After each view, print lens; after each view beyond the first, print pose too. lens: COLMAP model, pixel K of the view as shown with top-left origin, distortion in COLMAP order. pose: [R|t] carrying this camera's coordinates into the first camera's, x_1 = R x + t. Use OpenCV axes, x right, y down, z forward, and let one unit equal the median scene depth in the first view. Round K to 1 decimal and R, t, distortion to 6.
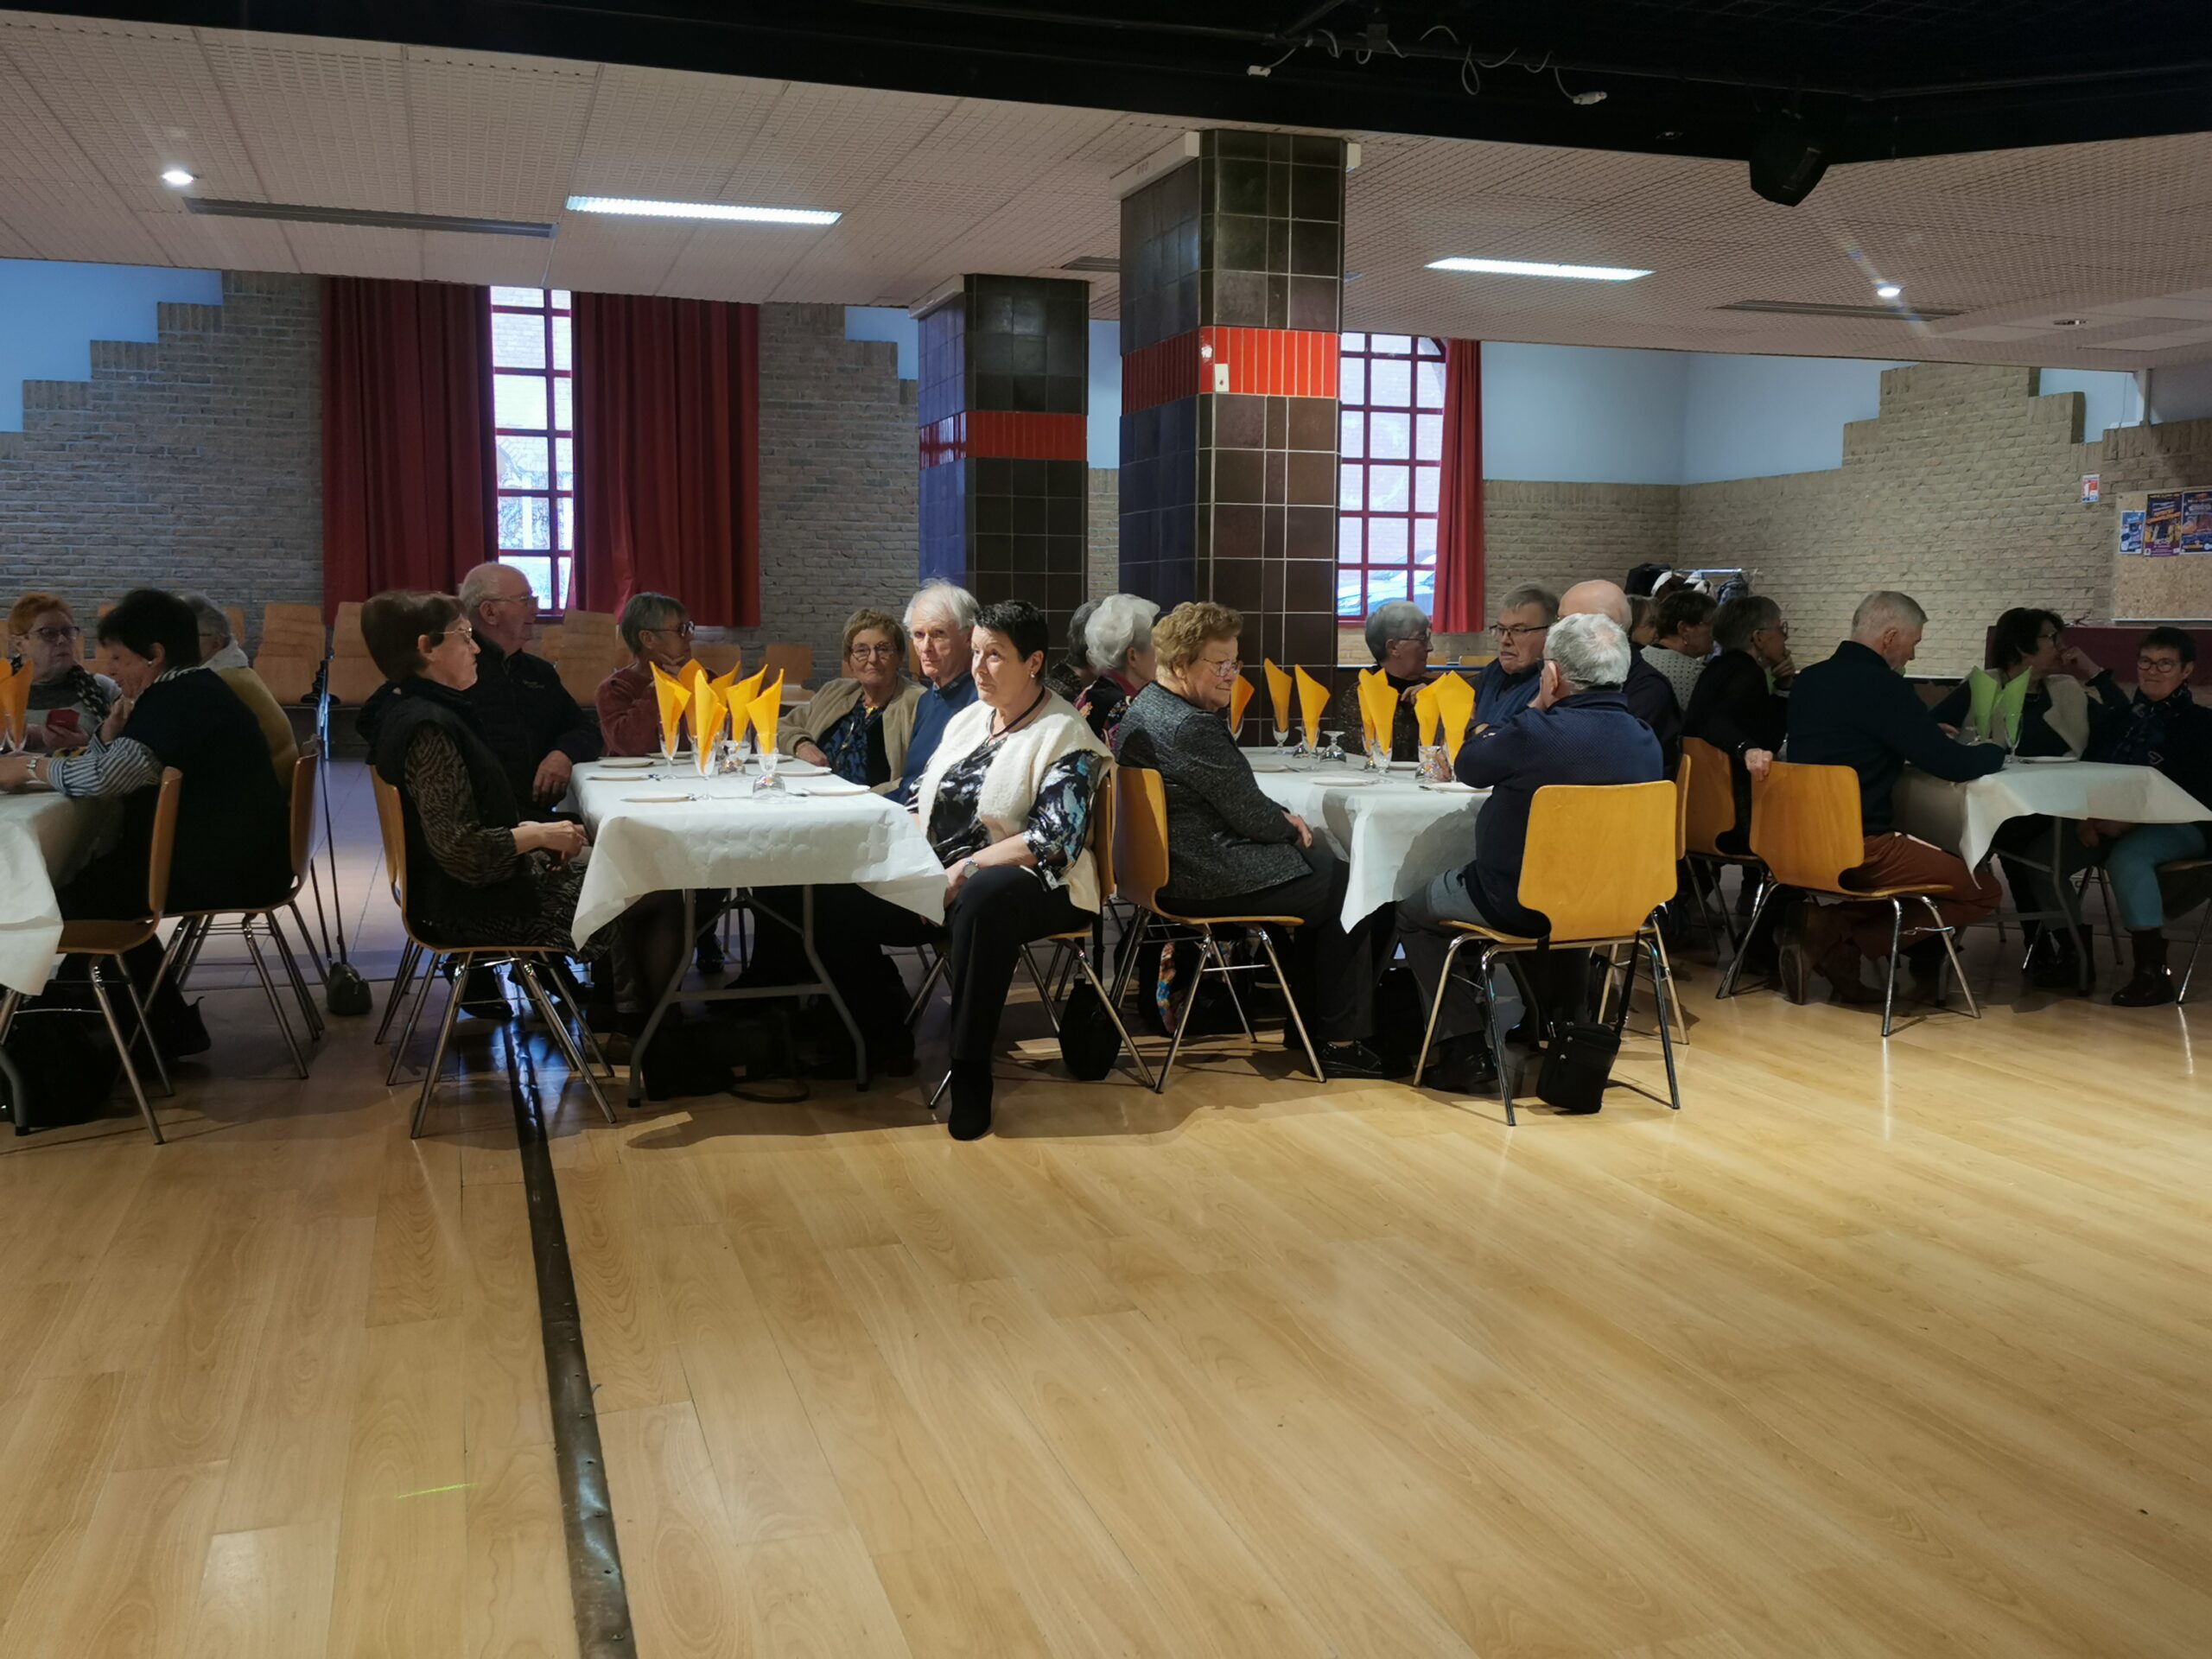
lens RADIAL K [[2004.3, 0, 1075.4], [0, 2004.3, 837.2], [0, 0, 1]] dist [0.003851, -0.015496]
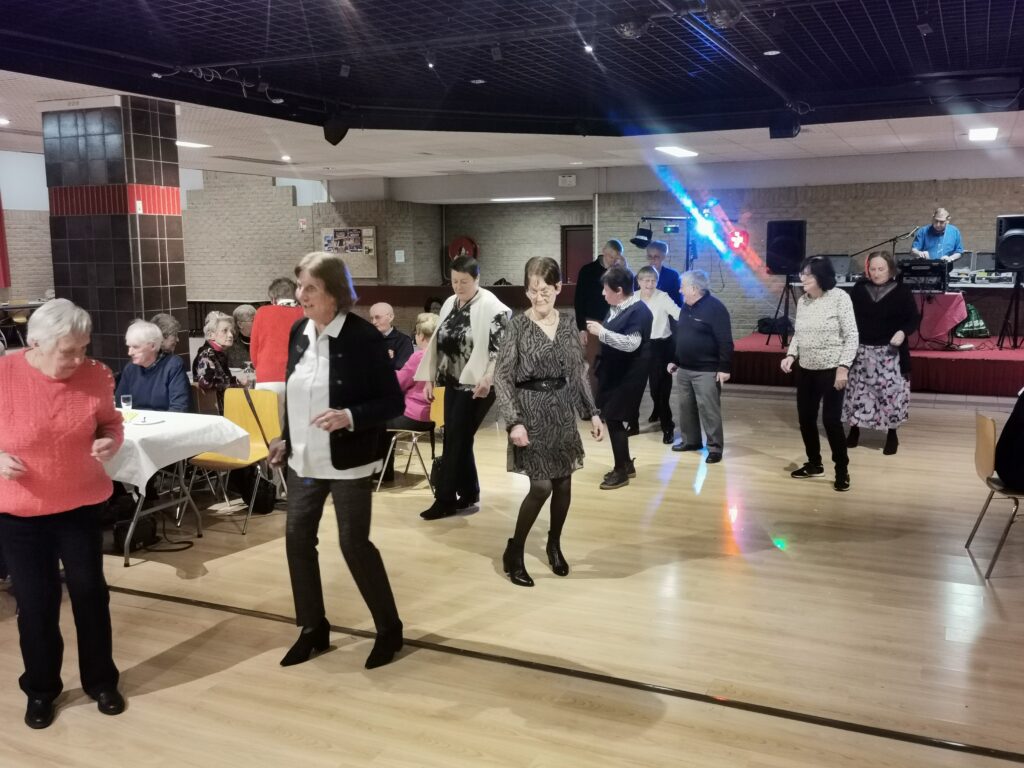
lens RADIAL K [[969.1, 0, 512.0], [0, 969.1, 384.0], [0, 0, 1]] dist [-0.002044, 0.016455]
pose [[0.679473, -0.113941, 0.724799, -0.214397], [0.094543, 0.993229, 0.067509, -0.031534], [-0.727584, 0.022655, 0.685645, -0.019471]]
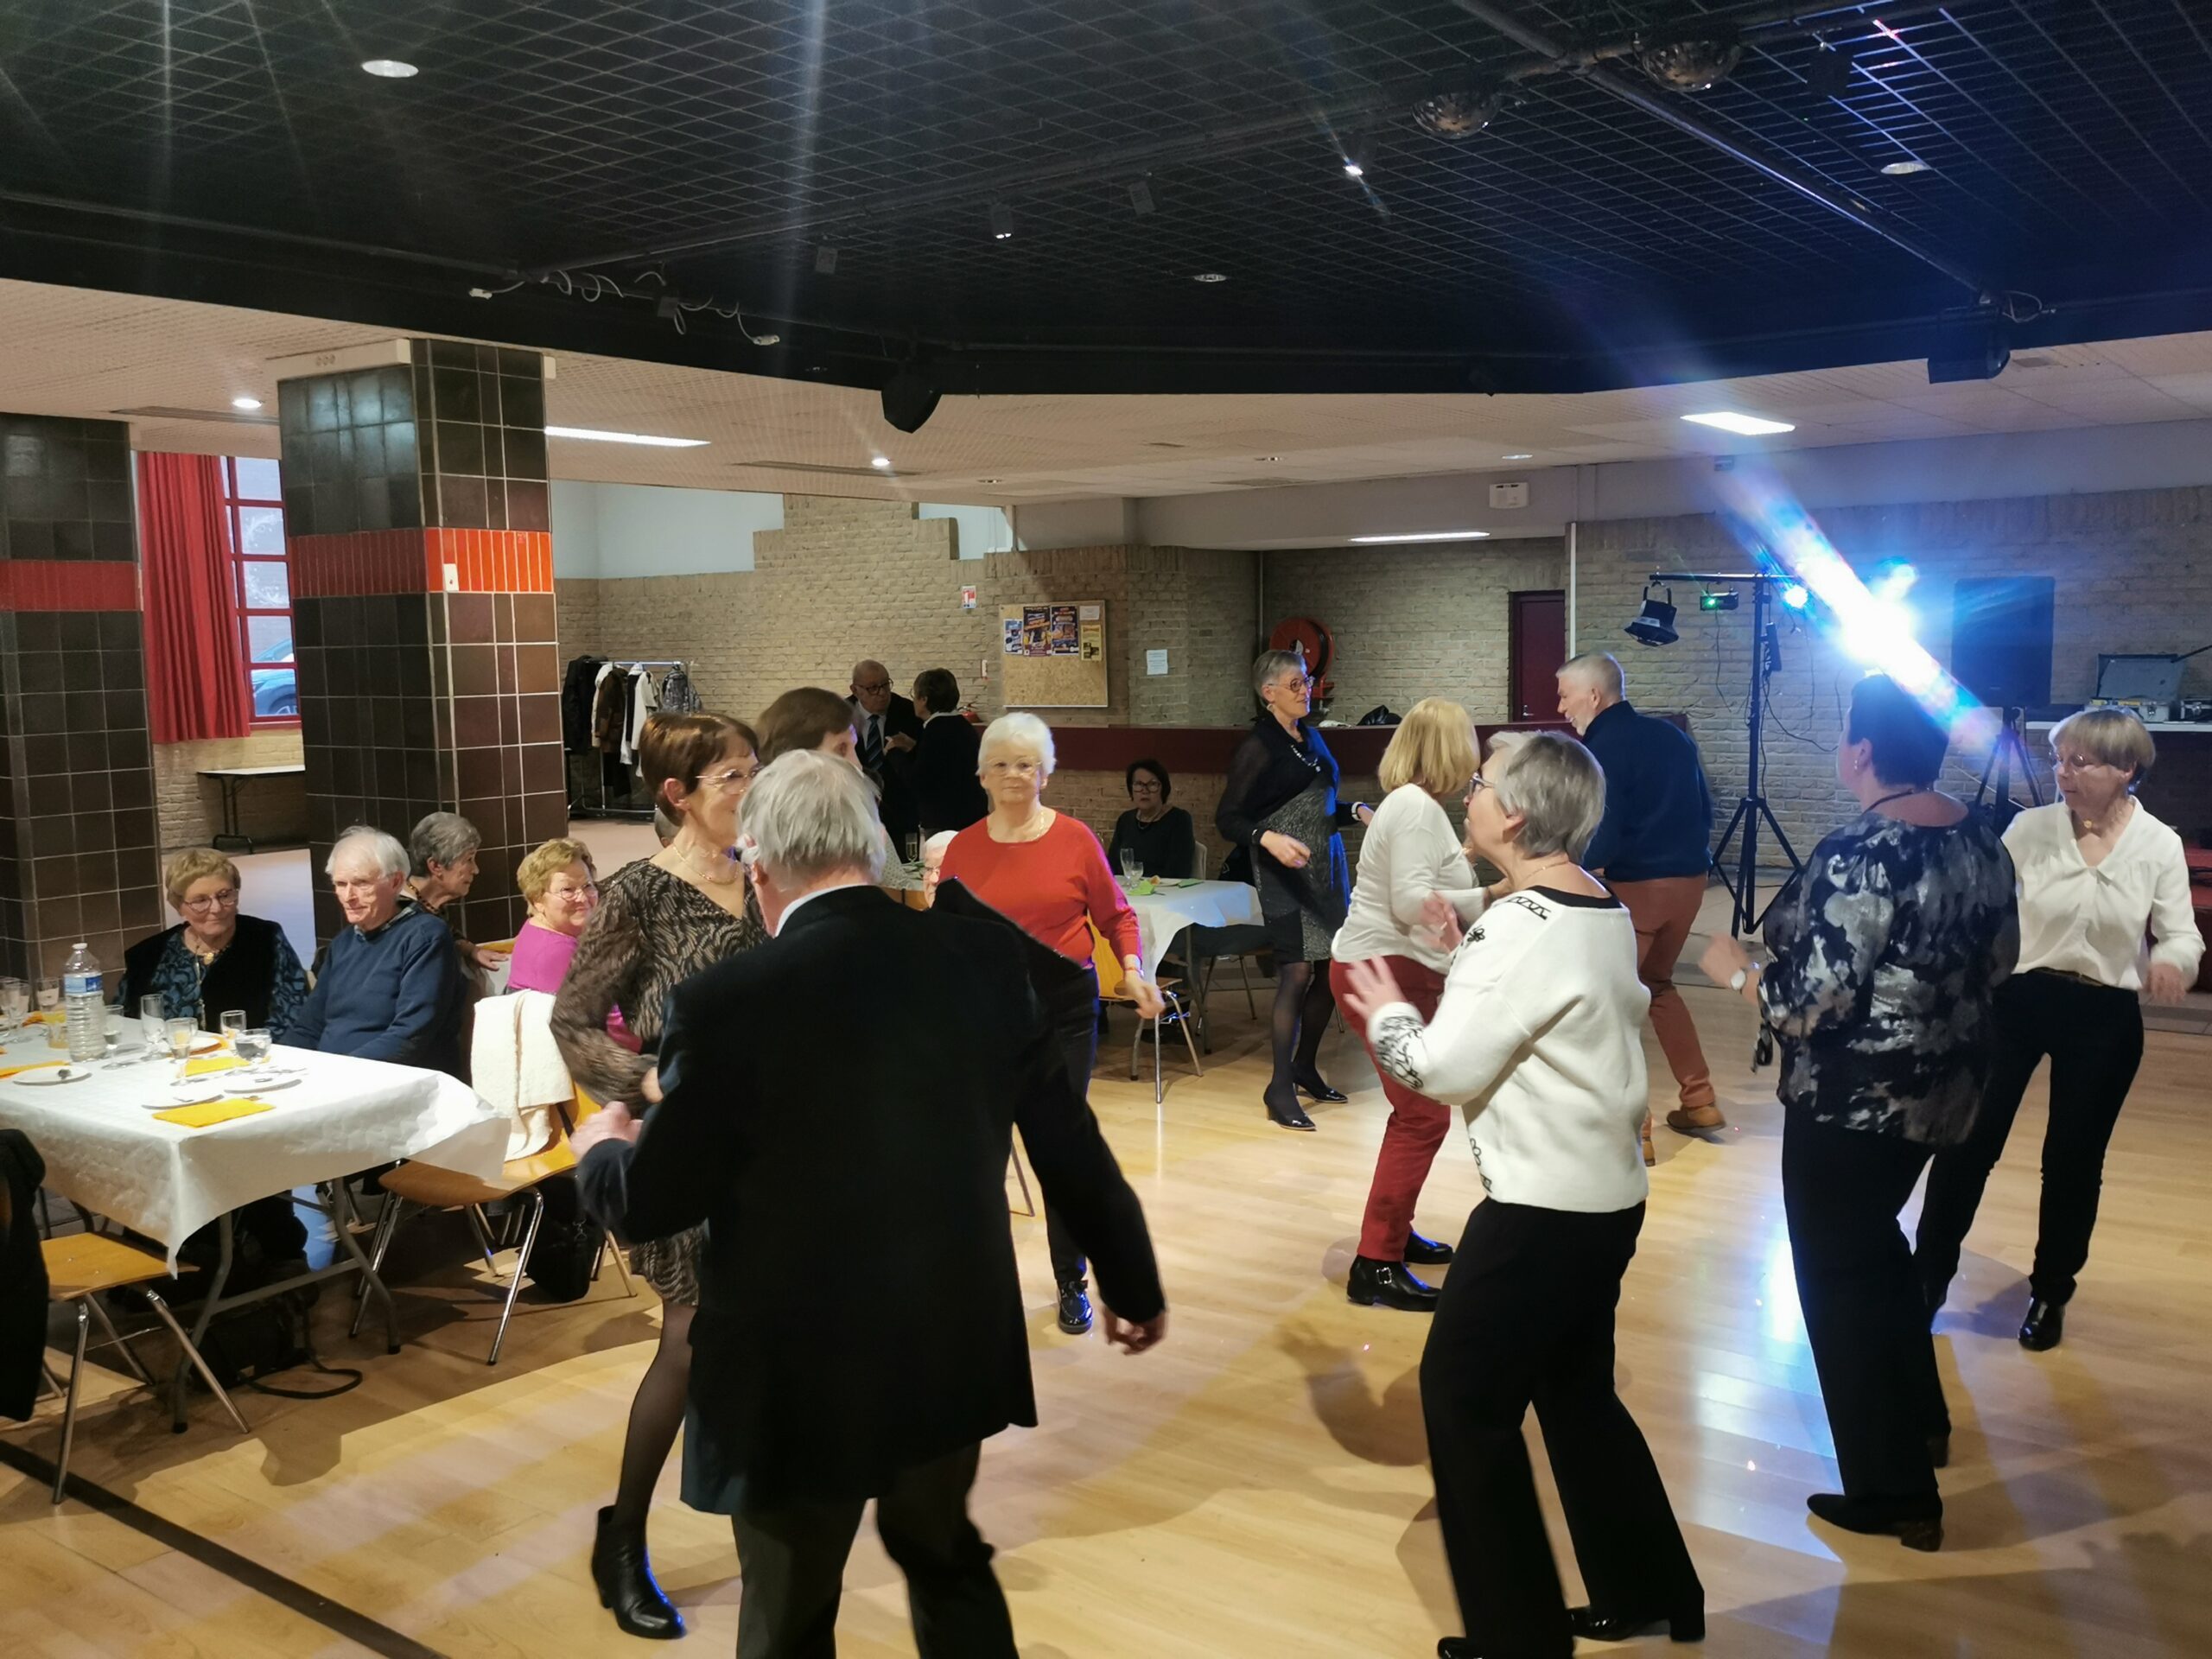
lens RADIAL K [[1922.1, 0, 1102.3], [0, 1922.1, 861.7], [0, 0, 1]] dist [0.012130, -0.008330]
pose [[0.814229, -0.087932, 0.573845, -0.113000], [0.087416, 0.995763, 0.028550, -0.038451], [-0.573924, 0.026917, 0.818466, -0.003717]]
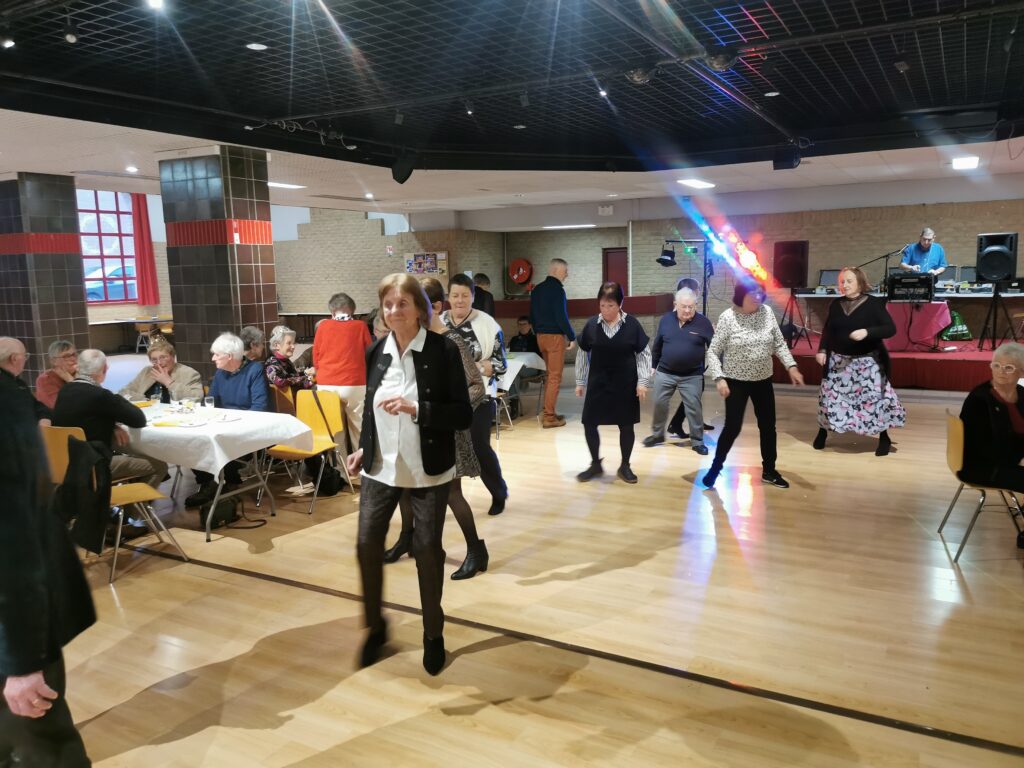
lens RADIAL K [[789.9, 0, 519.1], [0, 789.9, 390.3], [0, 0, 1]] dist [0.012272, -0.024982]
pose [[0.727150, -0.126300, 0.674760, -0.187477], [0.102426, 0.991888, 0.075281, -0.031795], [-0.678795, 0.014373, 0.734188, -0.017444]]
